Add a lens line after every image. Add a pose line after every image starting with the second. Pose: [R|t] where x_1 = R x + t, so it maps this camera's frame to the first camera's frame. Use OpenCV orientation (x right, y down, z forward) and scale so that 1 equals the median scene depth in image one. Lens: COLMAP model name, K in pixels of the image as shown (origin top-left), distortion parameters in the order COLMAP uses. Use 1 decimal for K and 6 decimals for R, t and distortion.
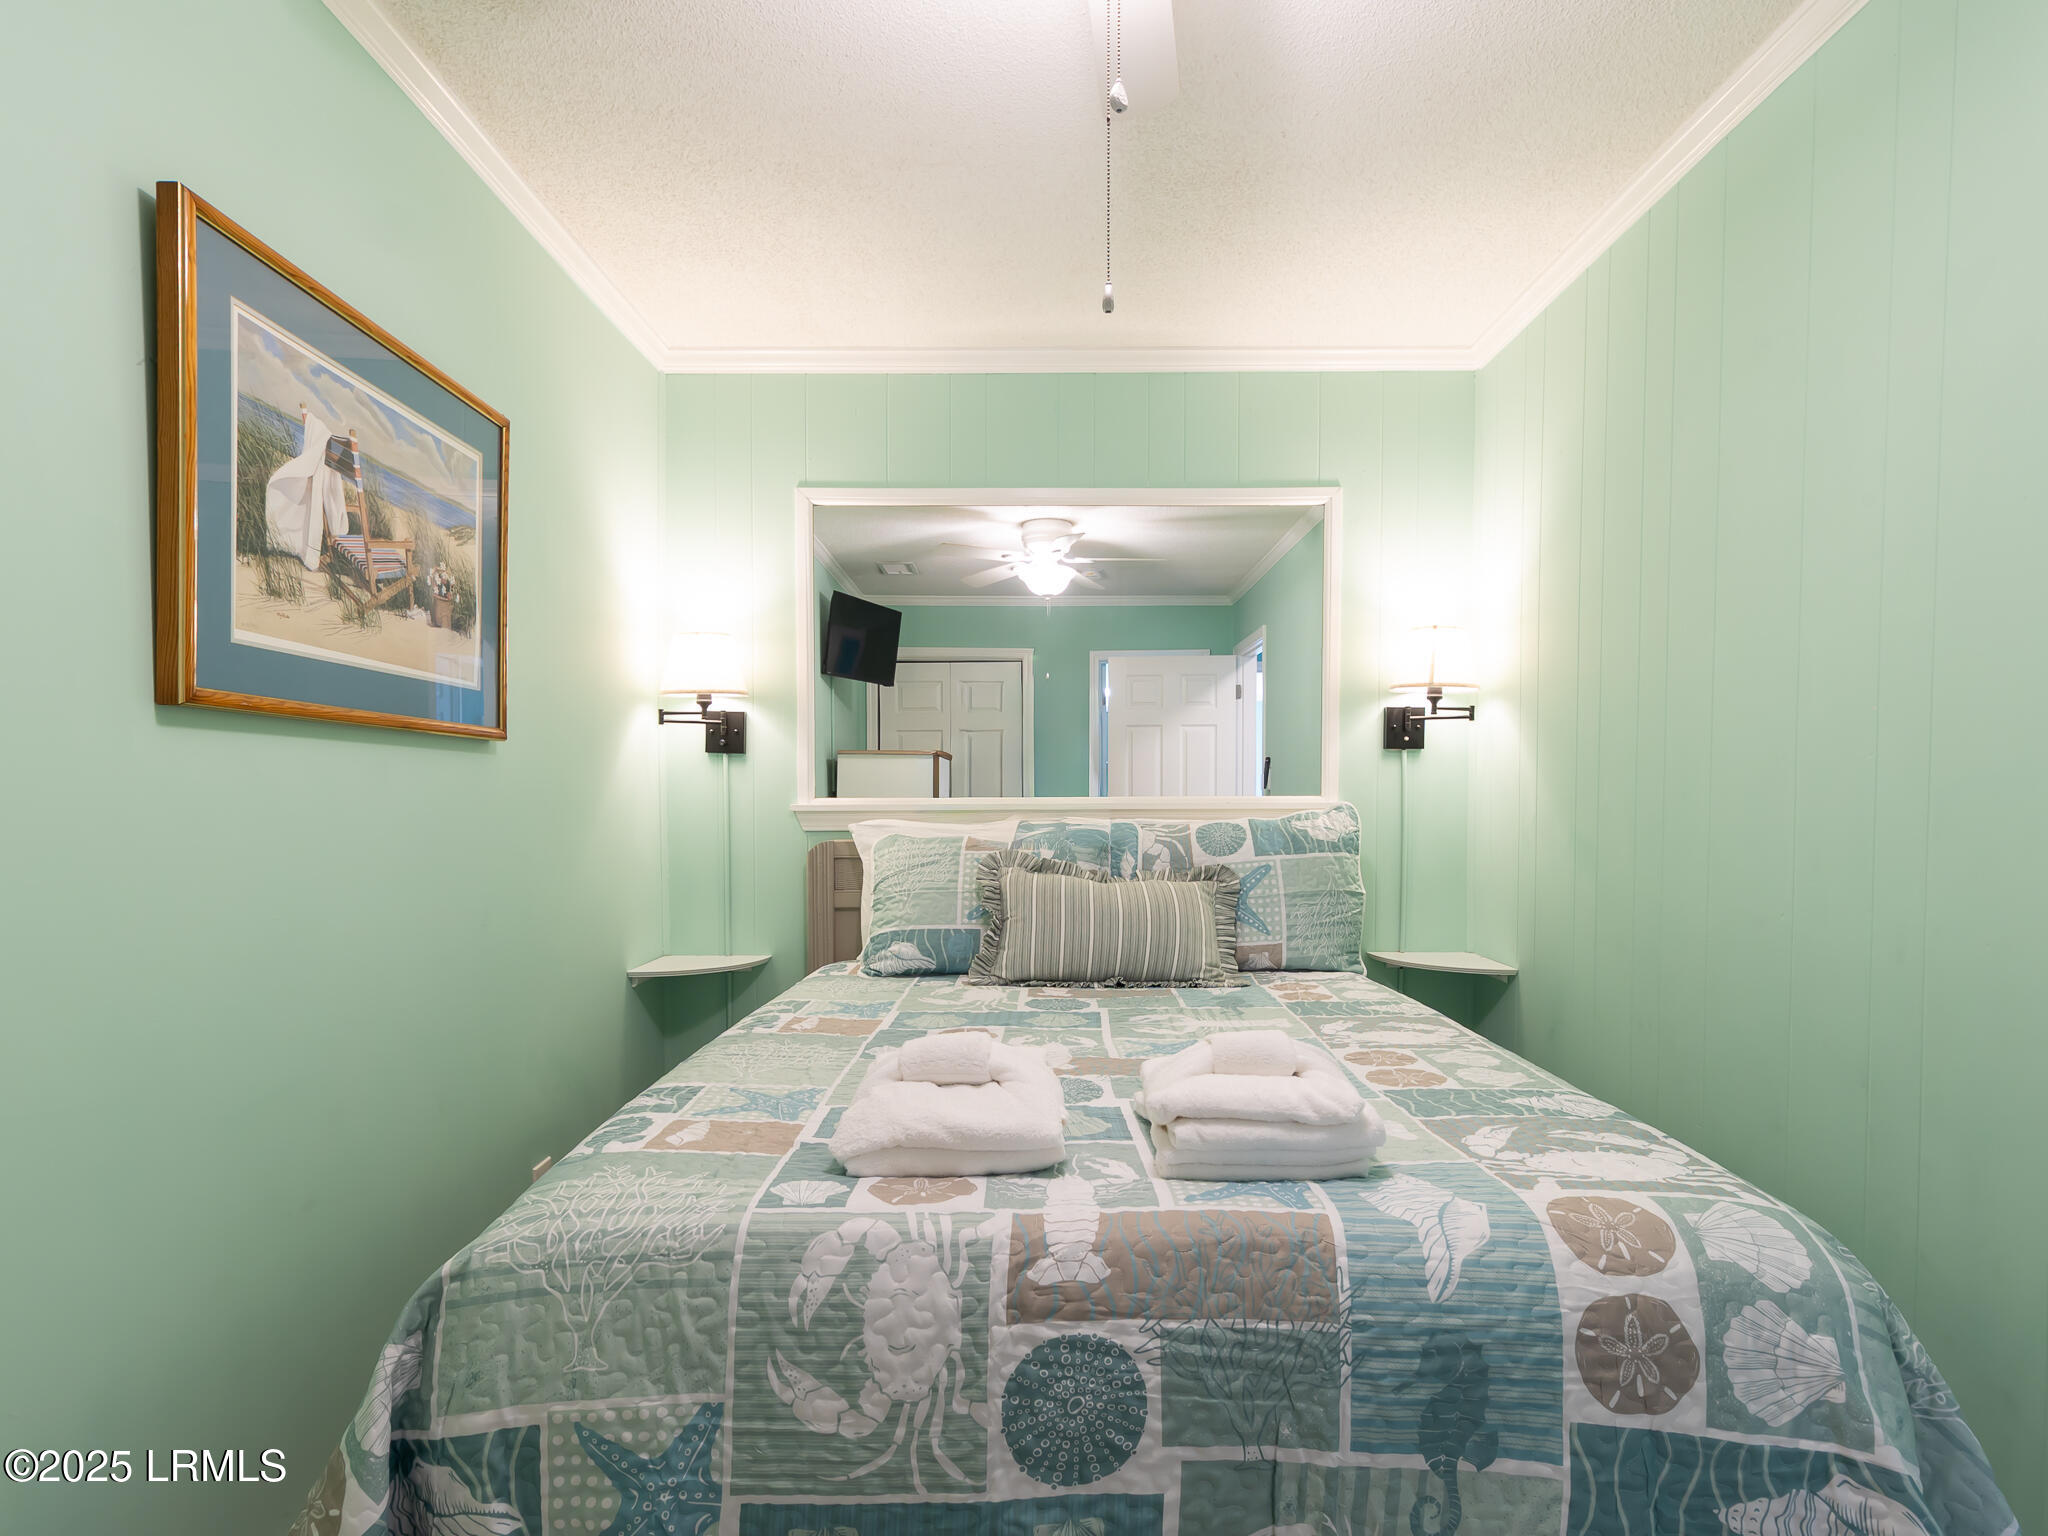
lens RADIAL K [[1027.0, 0, 1024.0], [0, 1027.0, 768.0], [0, 0, 1]] dist [0.000449, 0.000715]
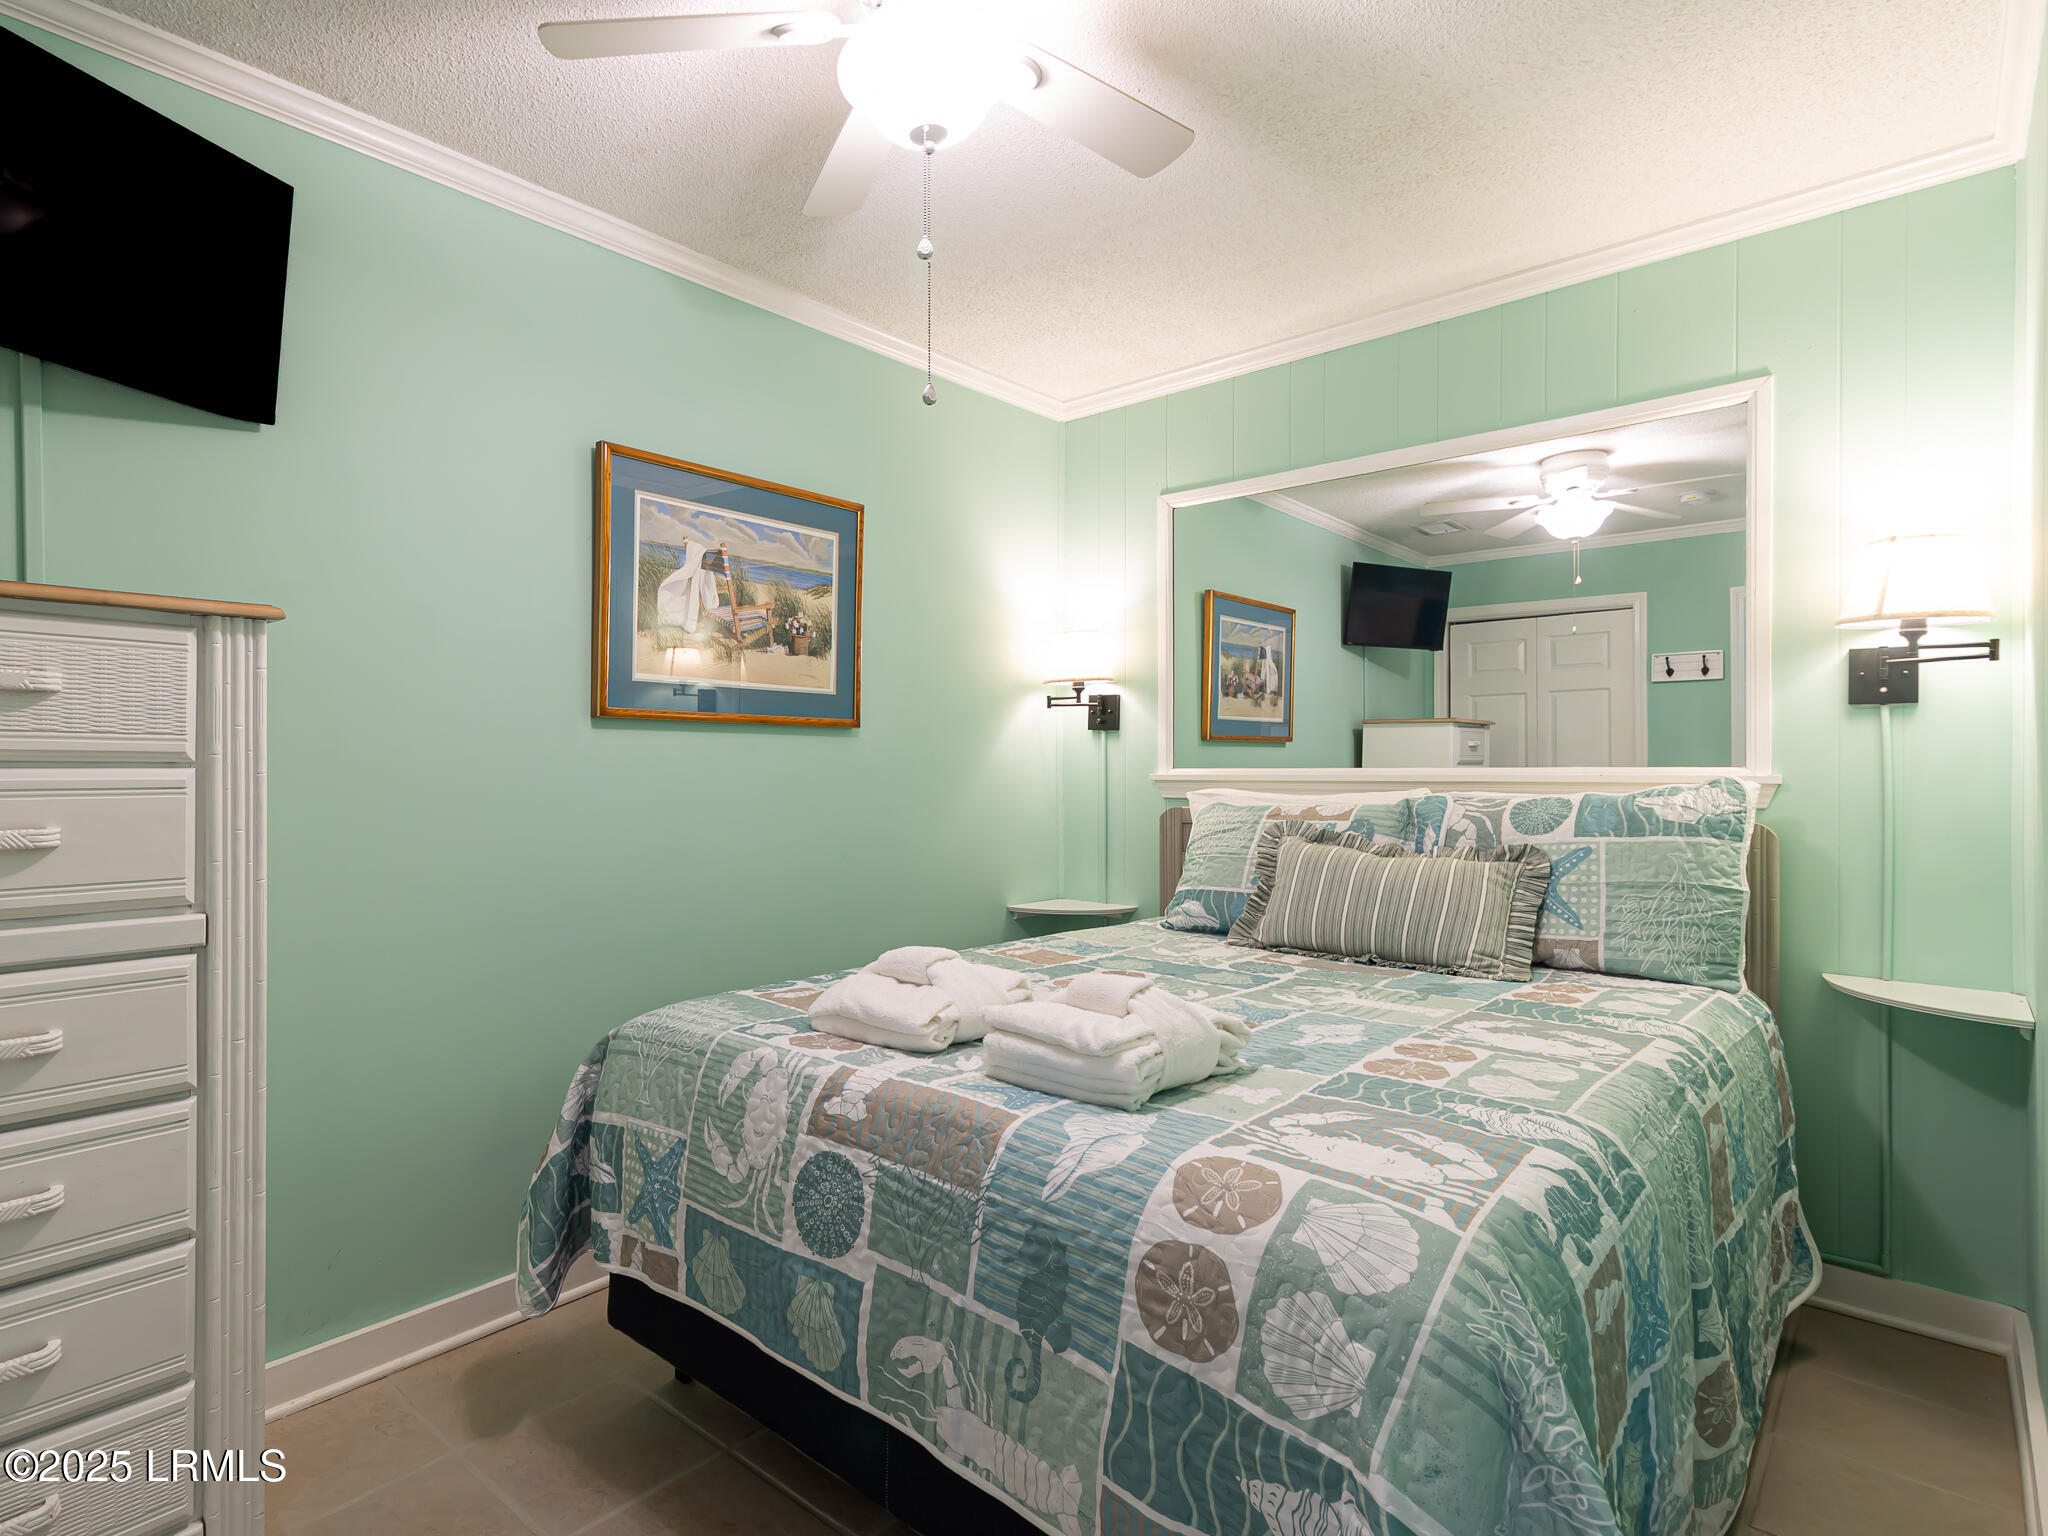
lens RADIAL K [[1053.9, 0, 1024.6], [0, 1053.9, 688.7], [0, 0, 1]] dist [-0.000761, -0.000187]
pose [[0.761622, -0.046675, -0.646338, 0.895448], [0.016898, 0.998494, -0.052193, -0.000533], [0.647801, 0.028830, 0.761264, 0.039926]]
